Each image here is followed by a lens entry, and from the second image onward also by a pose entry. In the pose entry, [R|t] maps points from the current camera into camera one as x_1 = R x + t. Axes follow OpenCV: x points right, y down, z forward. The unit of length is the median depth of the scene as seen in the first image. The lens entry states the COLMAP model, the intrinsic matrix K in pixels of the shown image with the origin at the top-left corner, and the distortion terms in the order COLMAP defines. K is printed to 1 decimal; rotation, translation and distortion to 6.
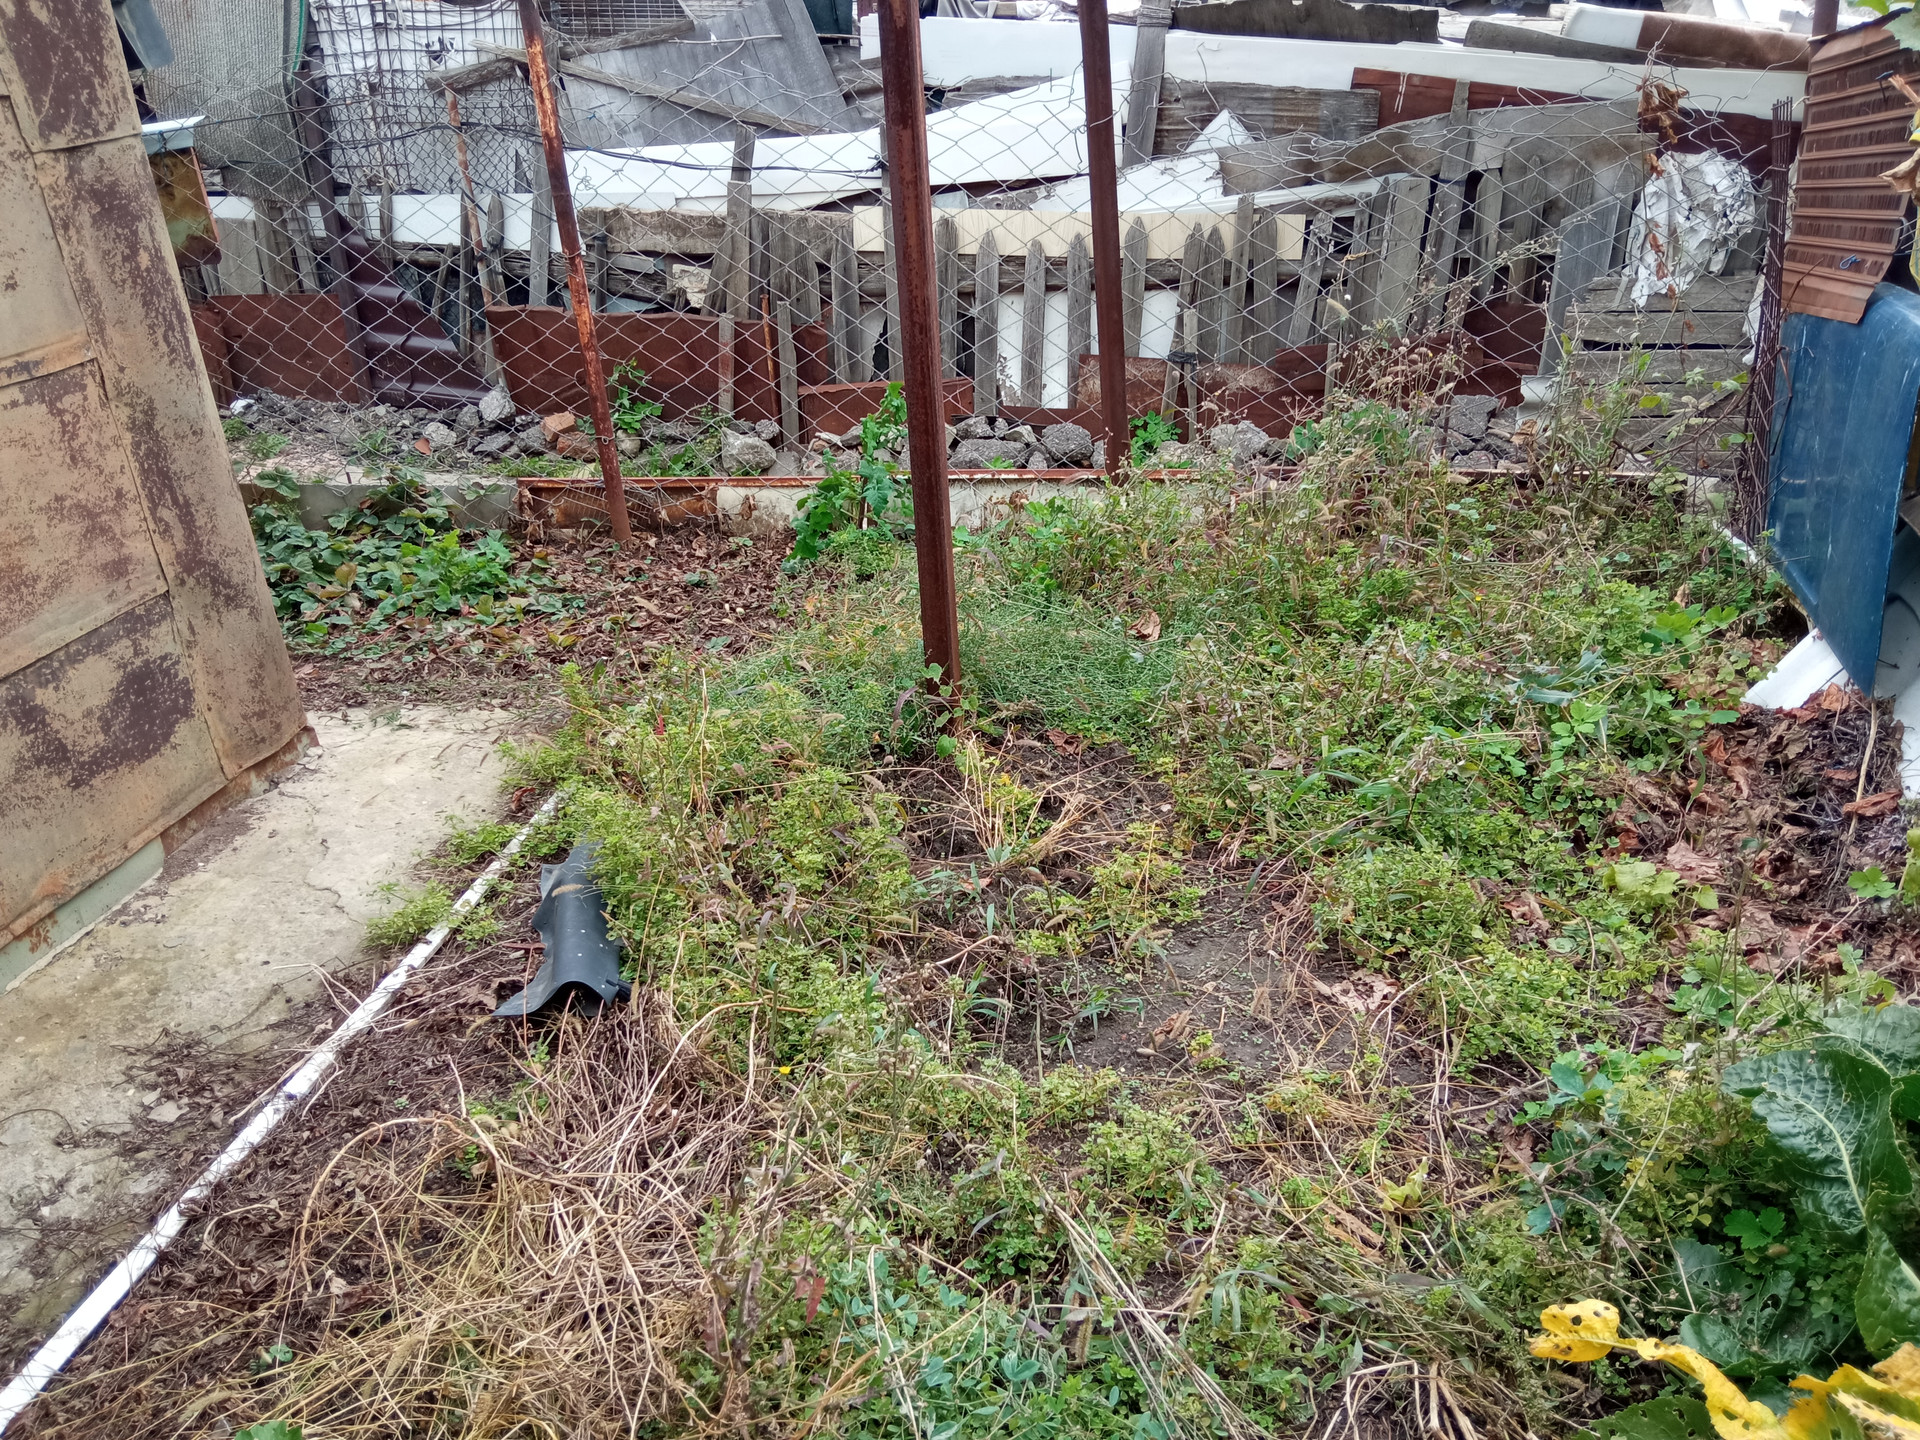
lens RADIAL K [[1547.5, 0, 966.3], [0, 1547.5, 716.9], [0, 0, 1]] dist [0.065607, -0.114726]
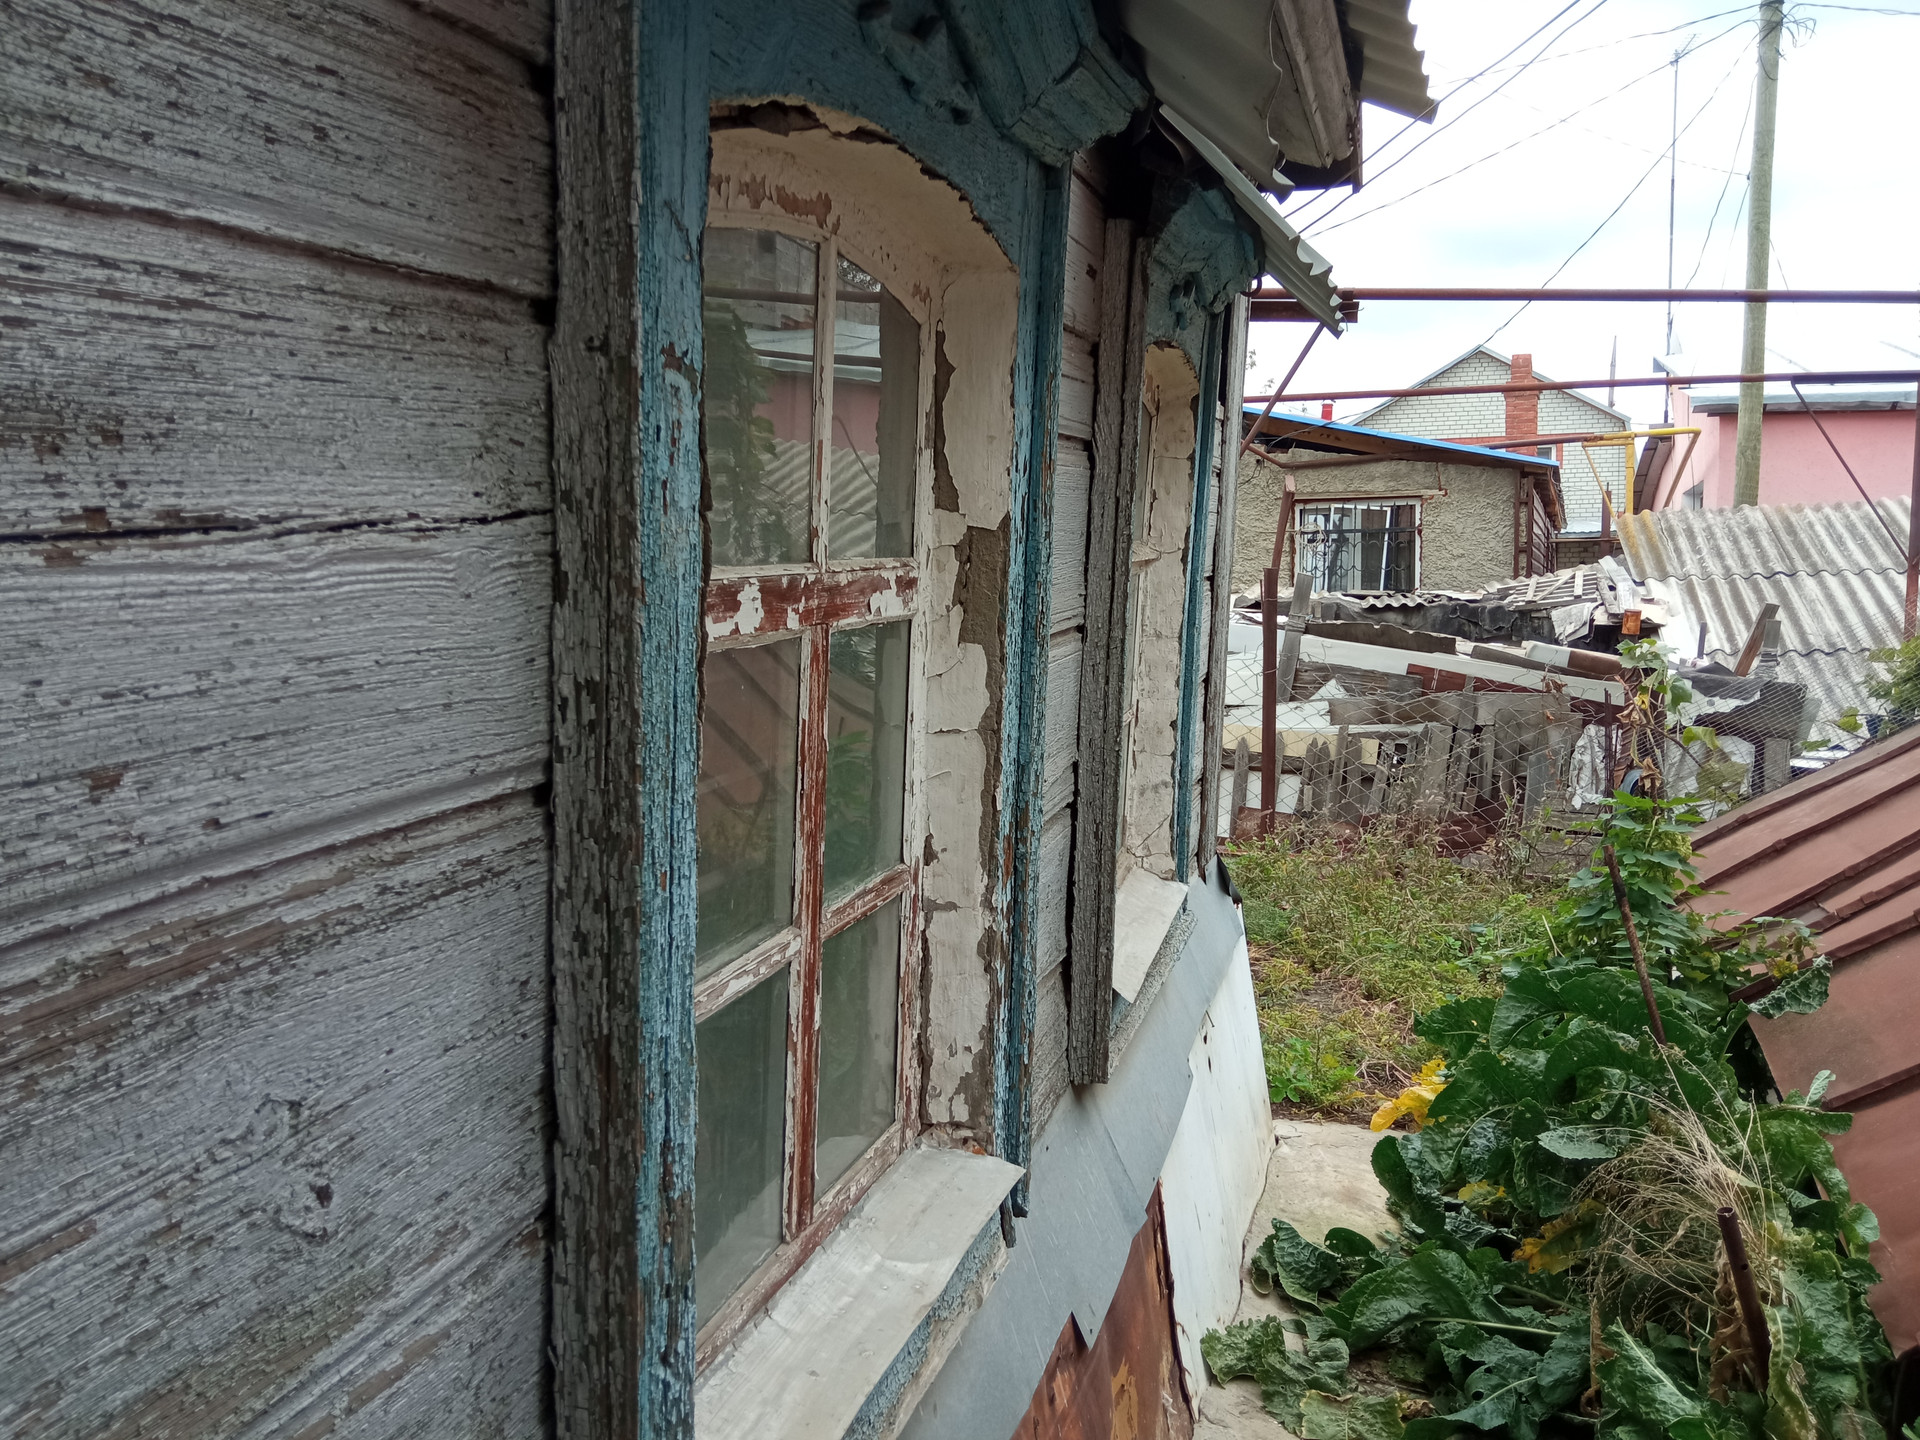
lens RADIAL K [[1547.5, 0, 957.3], [0, 1547.5, 725.1], [0, 0, 1]] dist [0.065607, -0.114726]
pose [[0.991895, 0.100185, -0.078143, -0.112081], [-0.120779, 0.934404, -0.335113, 0.296004], [0.039444, 0.341835, 0.938932, -0.637942]]
